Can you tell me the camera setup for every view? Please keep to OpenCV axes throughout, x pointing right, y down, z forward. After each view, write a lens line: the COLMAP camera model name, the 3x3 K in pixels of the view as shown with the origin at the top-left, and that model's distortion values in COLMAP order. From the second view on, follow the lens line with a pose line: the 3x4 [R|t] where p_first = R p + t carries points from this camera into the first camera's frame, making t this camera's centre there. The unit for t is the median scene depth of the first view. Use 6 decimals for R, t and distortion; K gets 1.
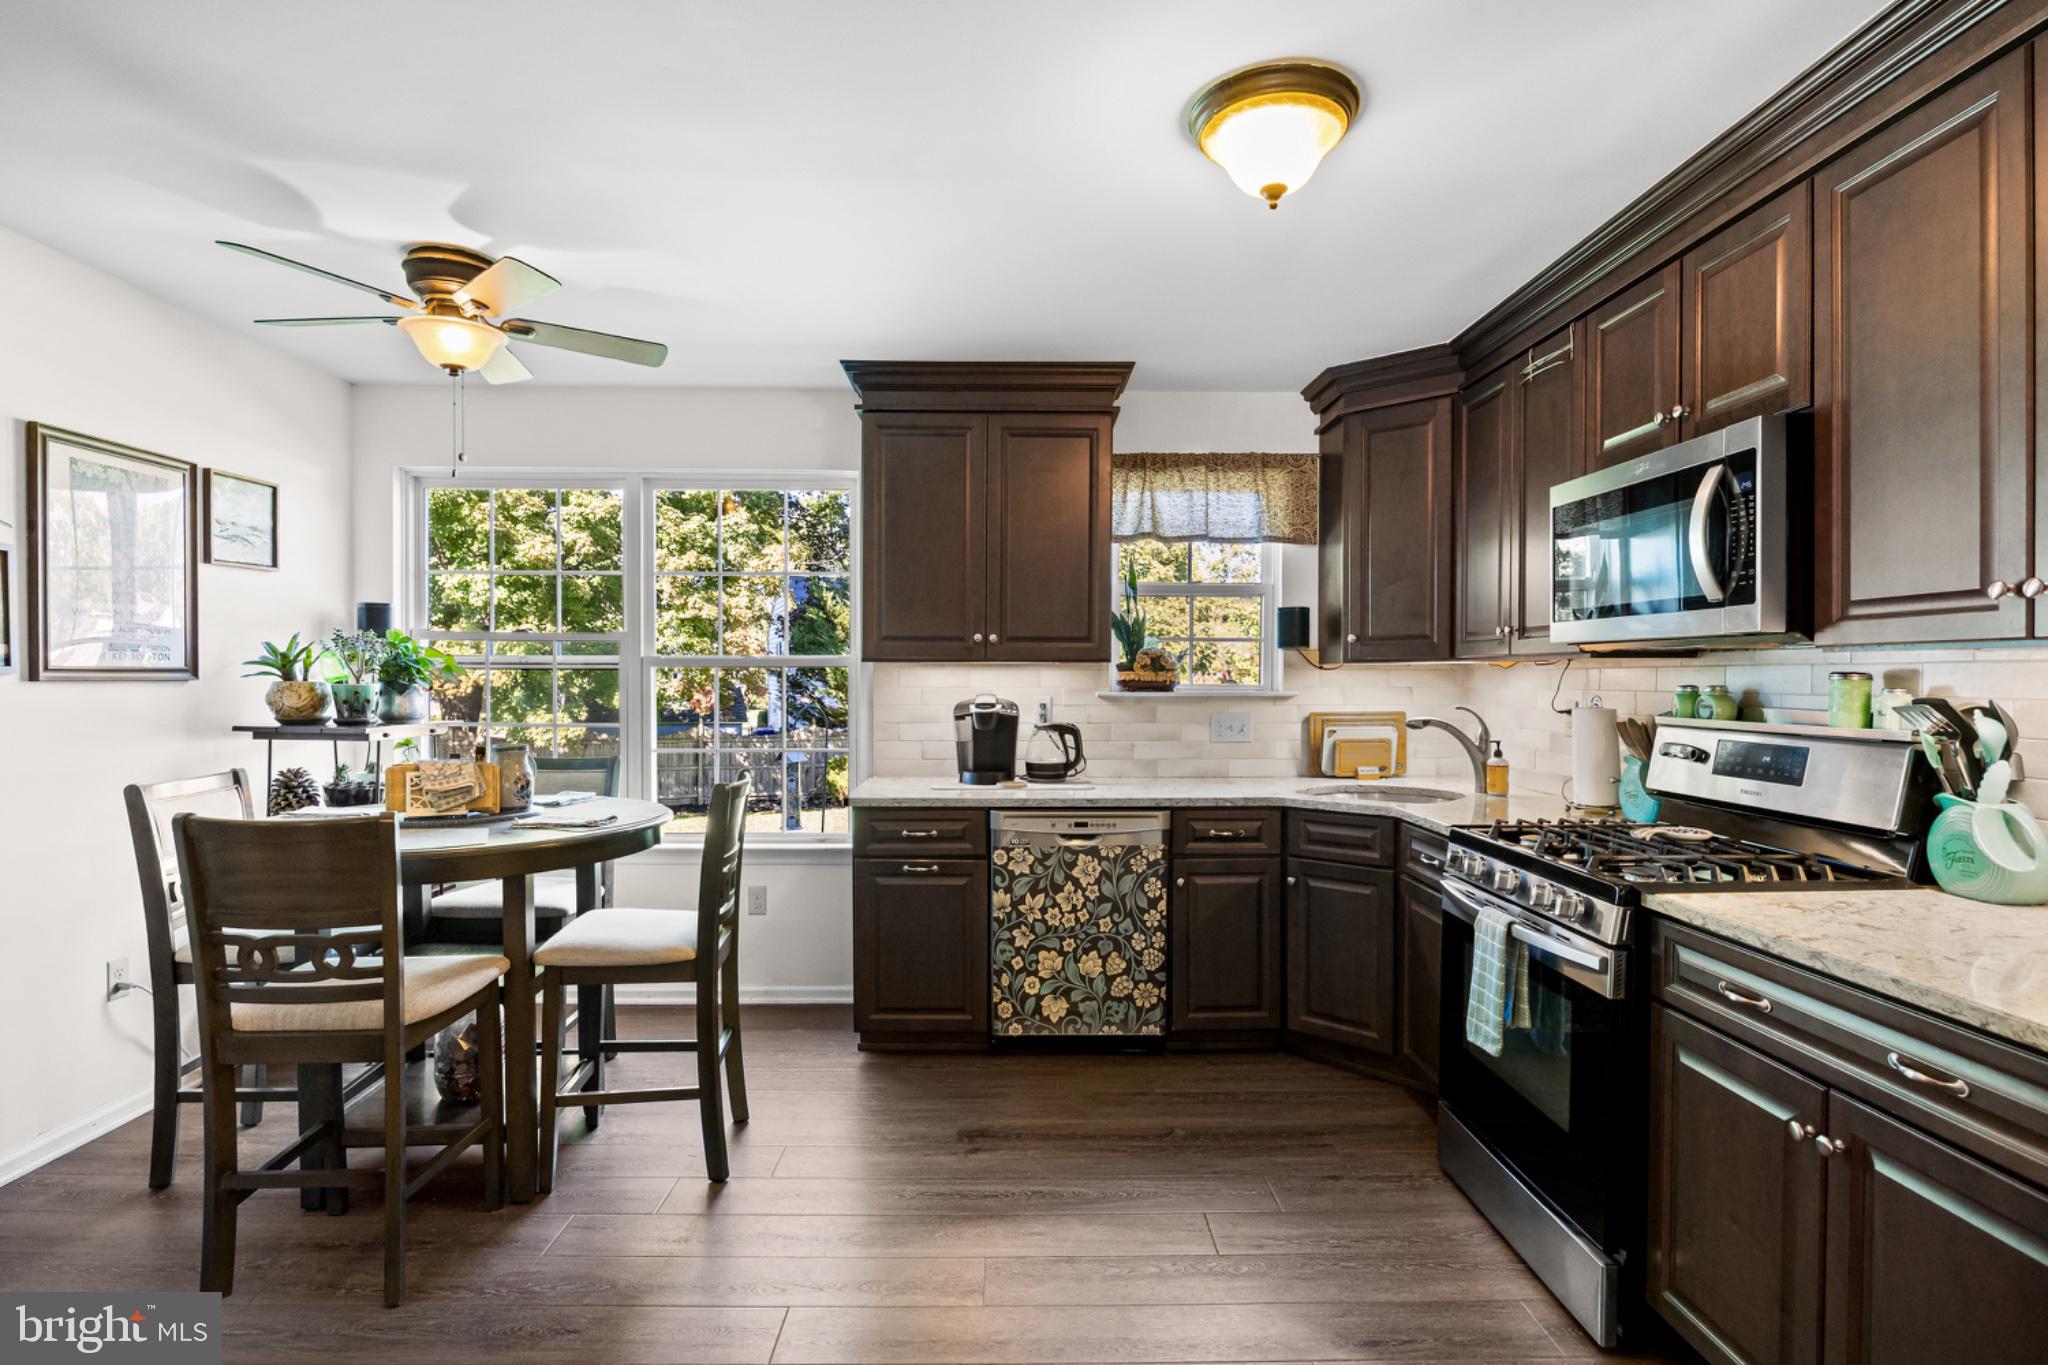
lens RADIAL K [[998.5, 0, 1024.0], [0, 998.5, 682.5], [0, 0, 1]] dist [-0.001134, 0.000161]
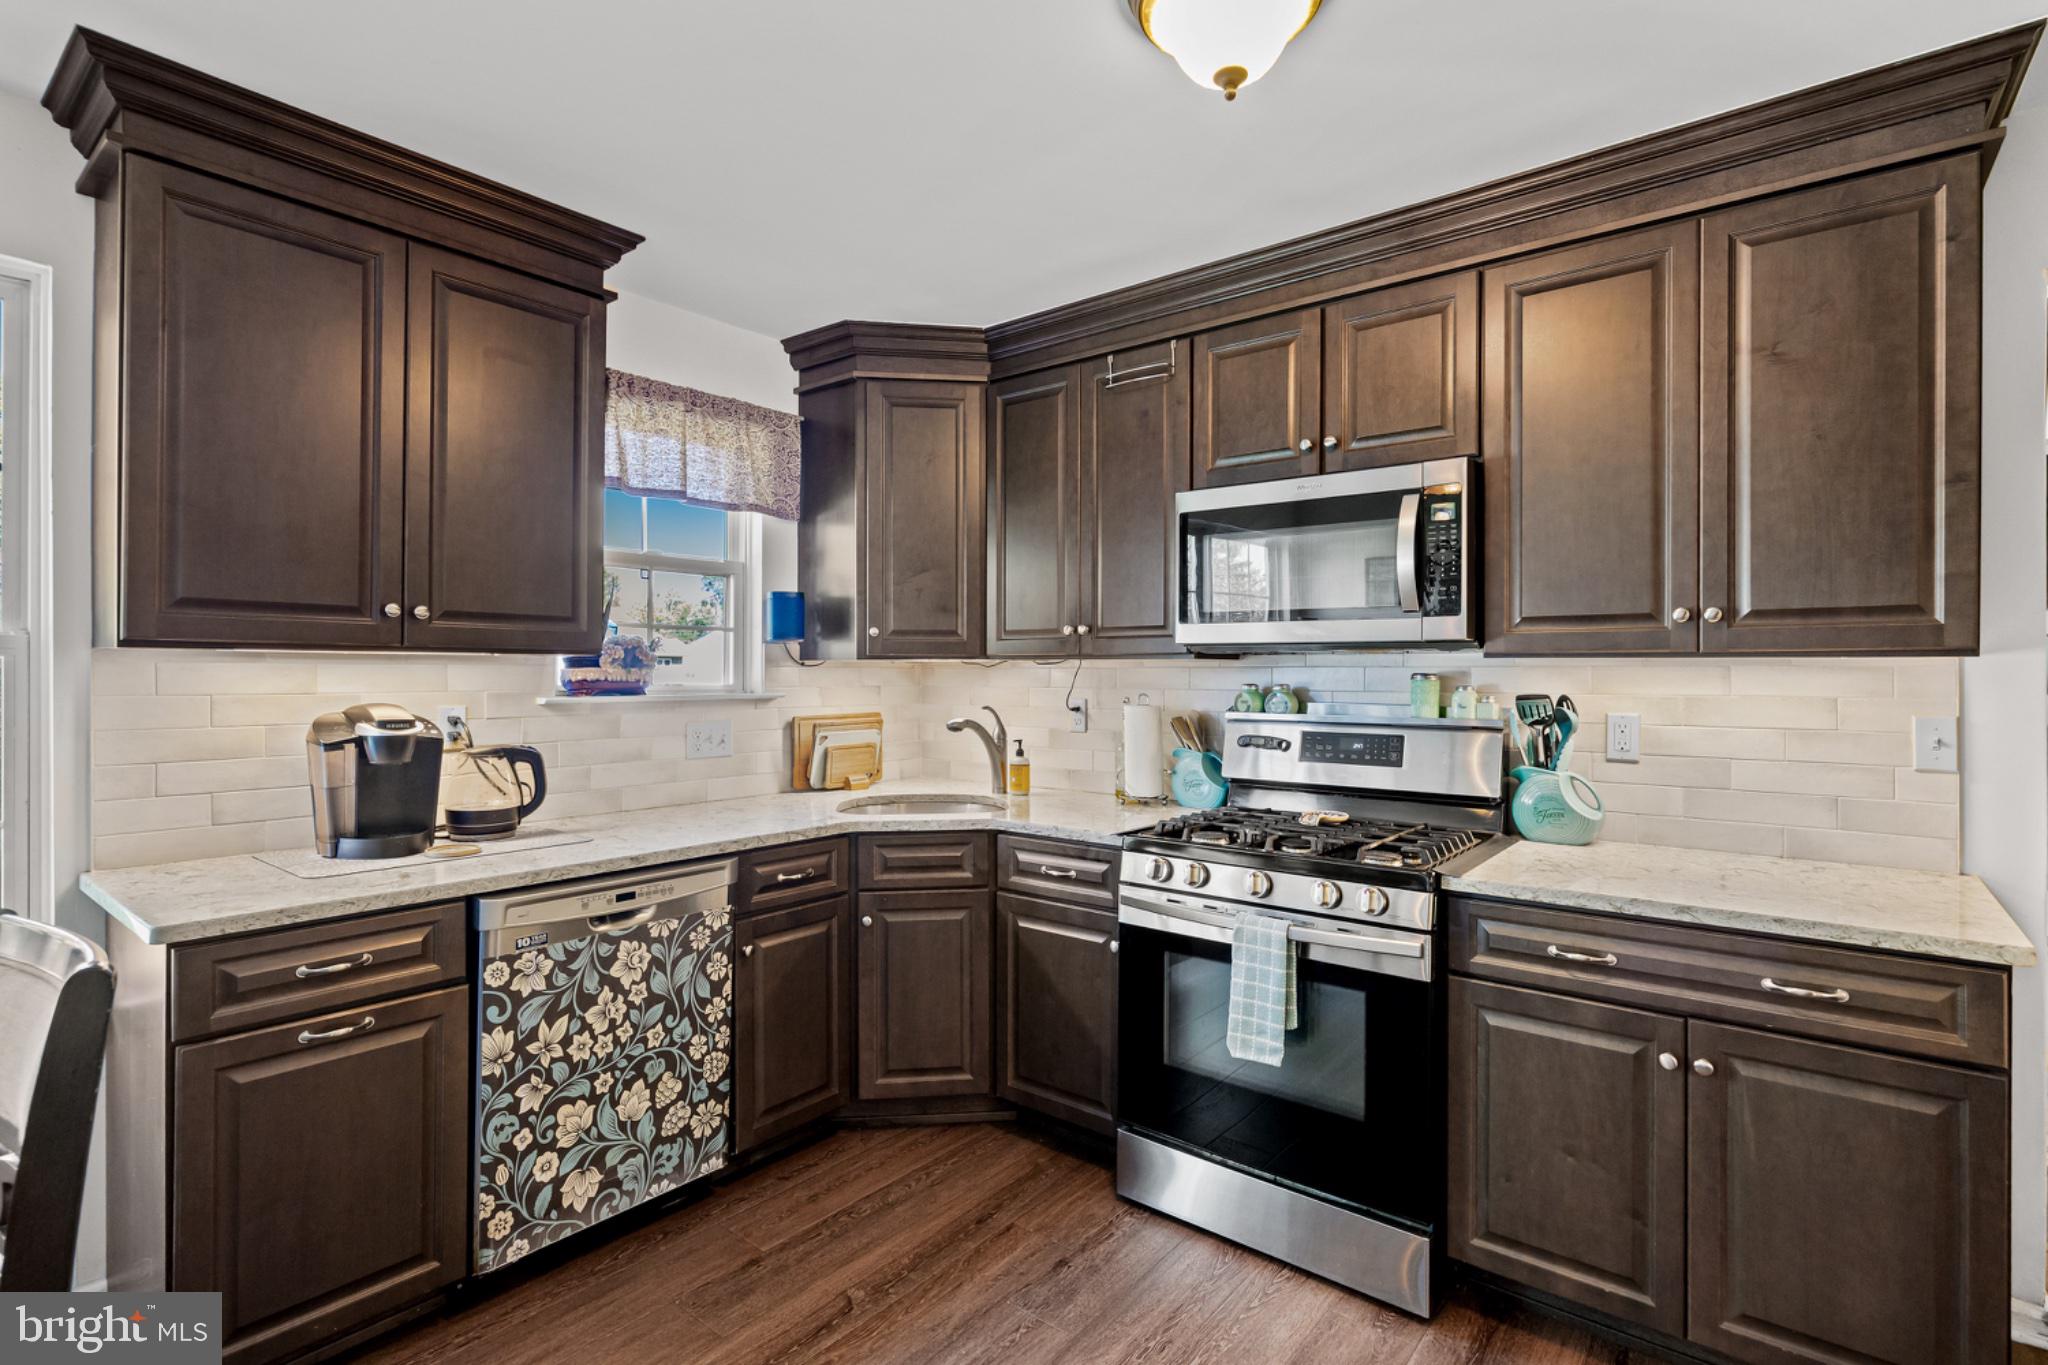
lens RADIAL K [[979.0, 0, 1022.5], [0, 979.0, 664.5], [0, 0, 1]] dist [0.003773, 0.000868]
pose [[0.642476, 0.006908, 0.766274, -0.275066], [0.002881, 0.999931, -0.011431, -0.005206], [-0.766300, 0.009552, 0.642412, 0.370148]]
